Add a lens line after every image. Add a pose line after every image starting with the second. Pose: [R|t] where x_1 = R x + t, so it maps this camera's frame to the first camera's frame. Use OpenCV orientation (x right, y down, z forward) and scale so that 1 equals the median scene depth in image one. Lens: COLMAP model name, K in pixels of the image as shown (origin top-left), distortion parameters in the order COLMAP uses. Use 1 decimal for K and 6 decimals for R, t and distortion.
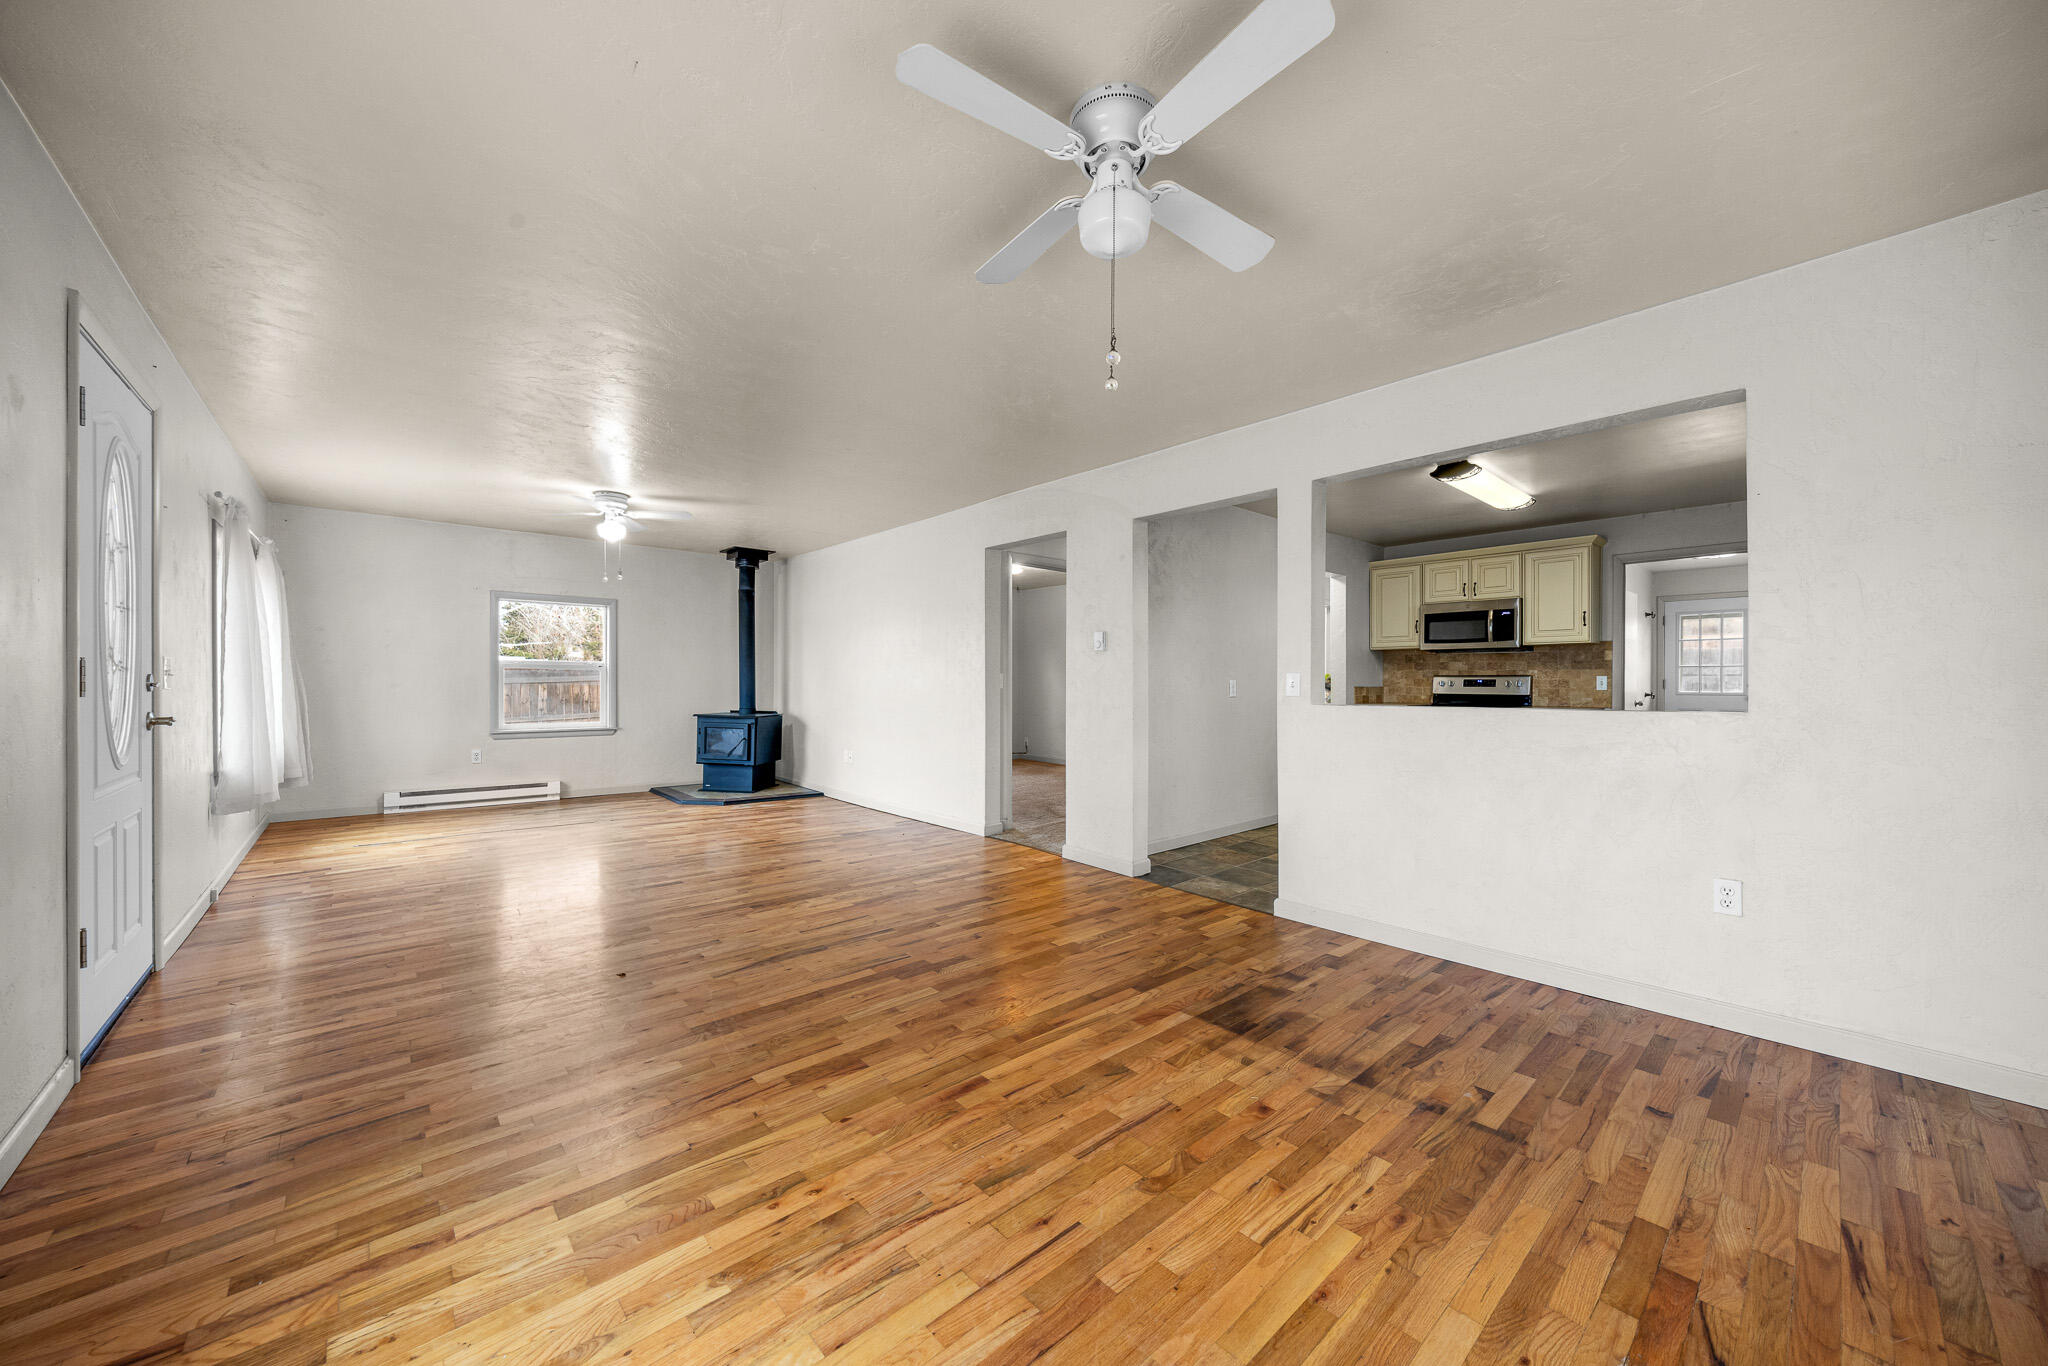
lens RADIAL K [[750.6, 0, 1024.0], [0, 750.6, 683.0], [0, 0, 1]] dist [0.000366, 0.000067]
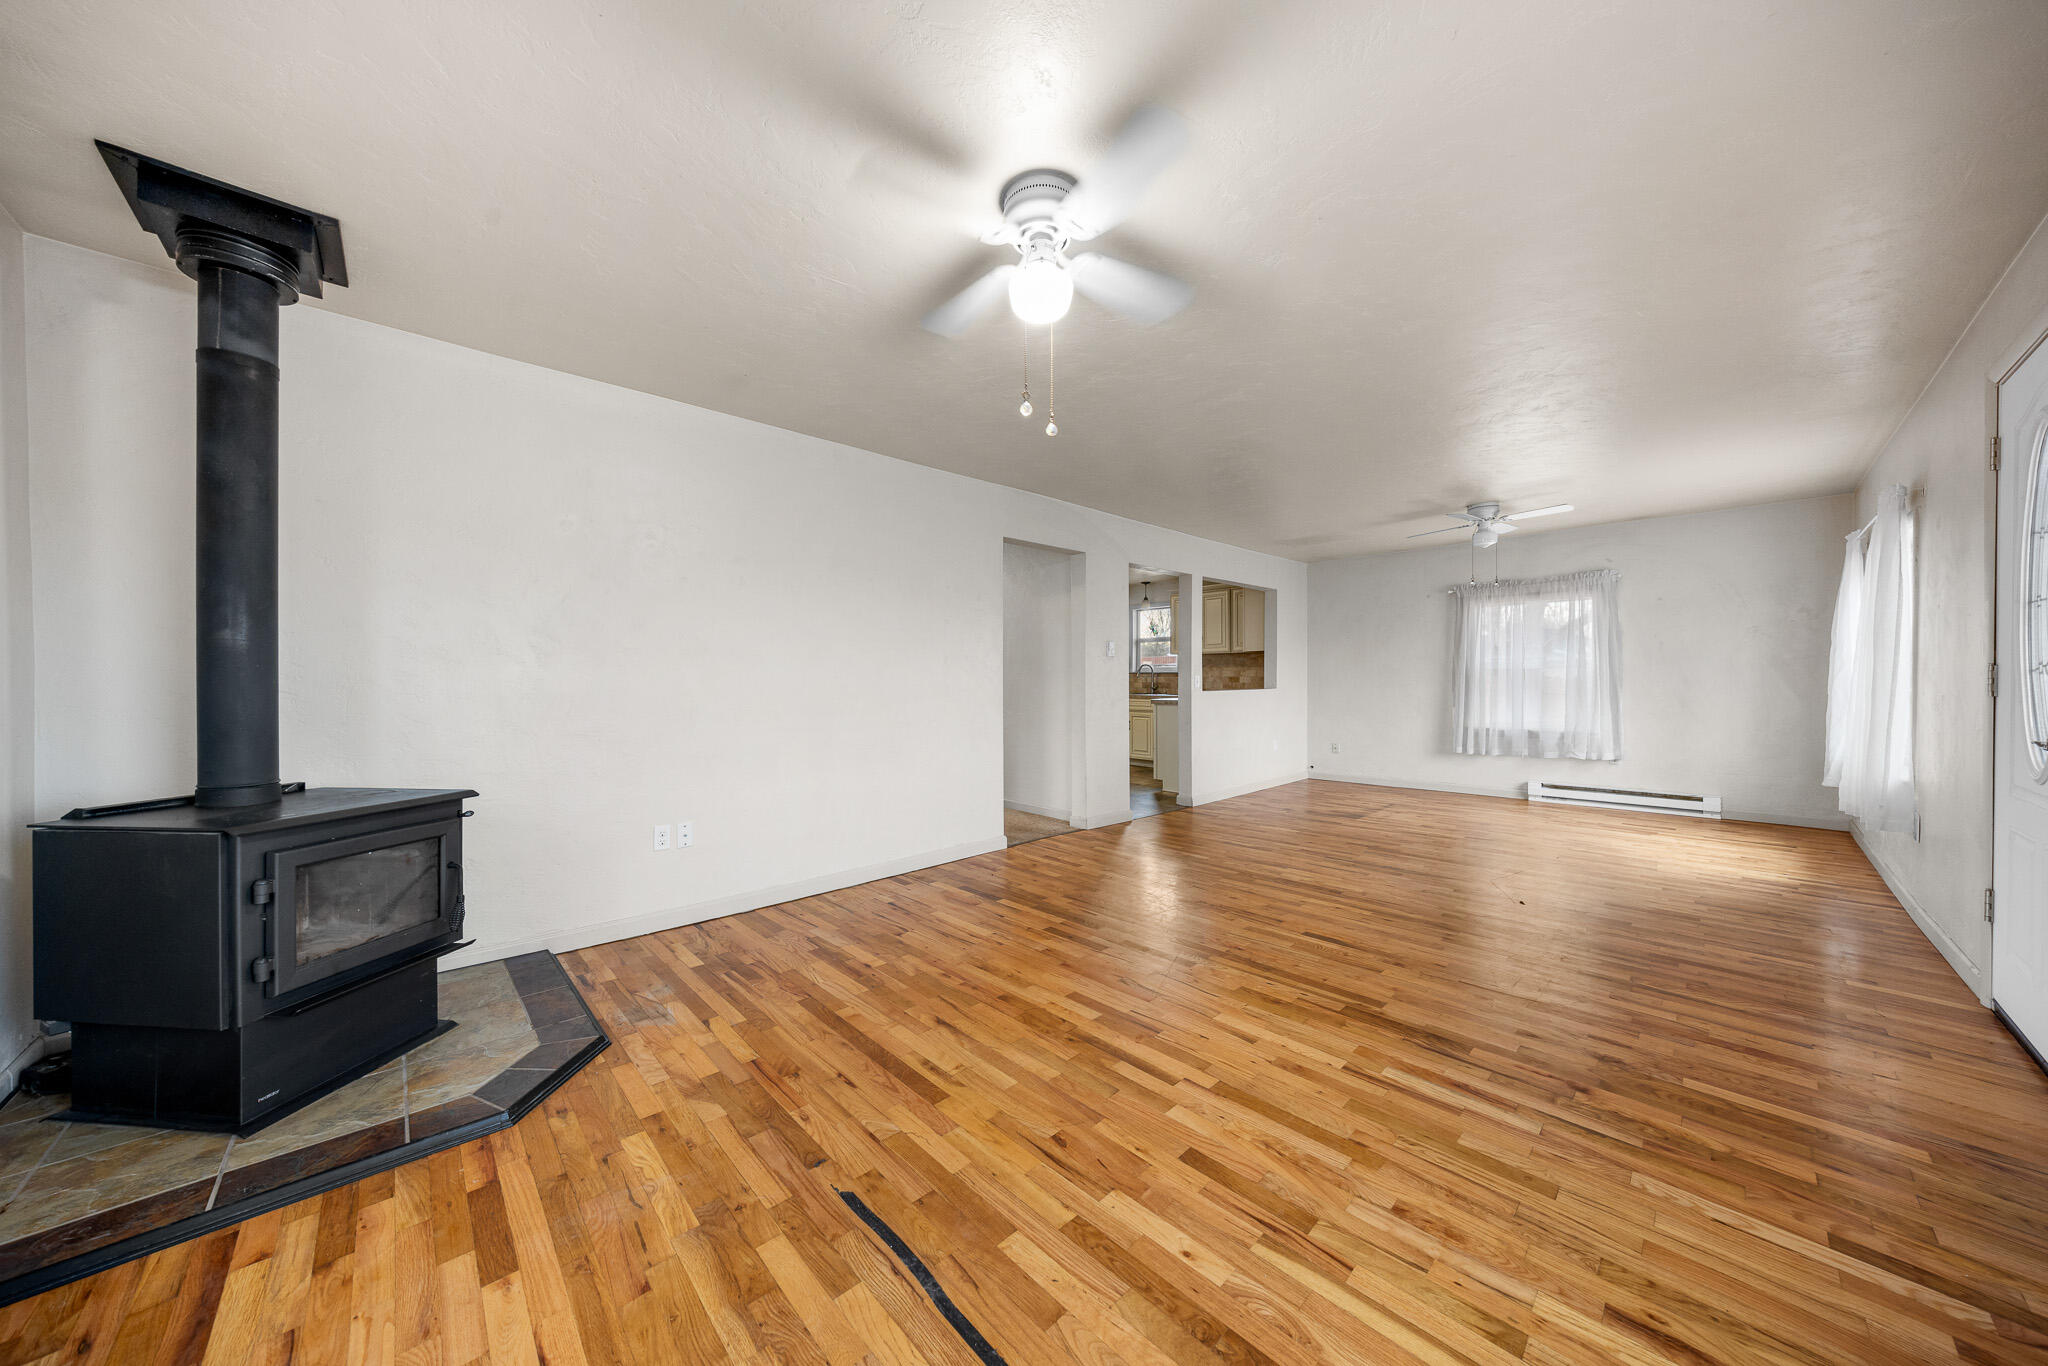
lens RADIAL K [[665.2, 0, 1024.0], [0, 665.2, 683.0], [0, 0, 1]] dist [-0.000339, -0.000084]
pose [[-0.033978, -0.011037, 0.999362, -1.290707], [0.003050, 0.999933, 0.011147, -0.015701], [-0.999418, 0.003427, -0.033942, 1.475097]]
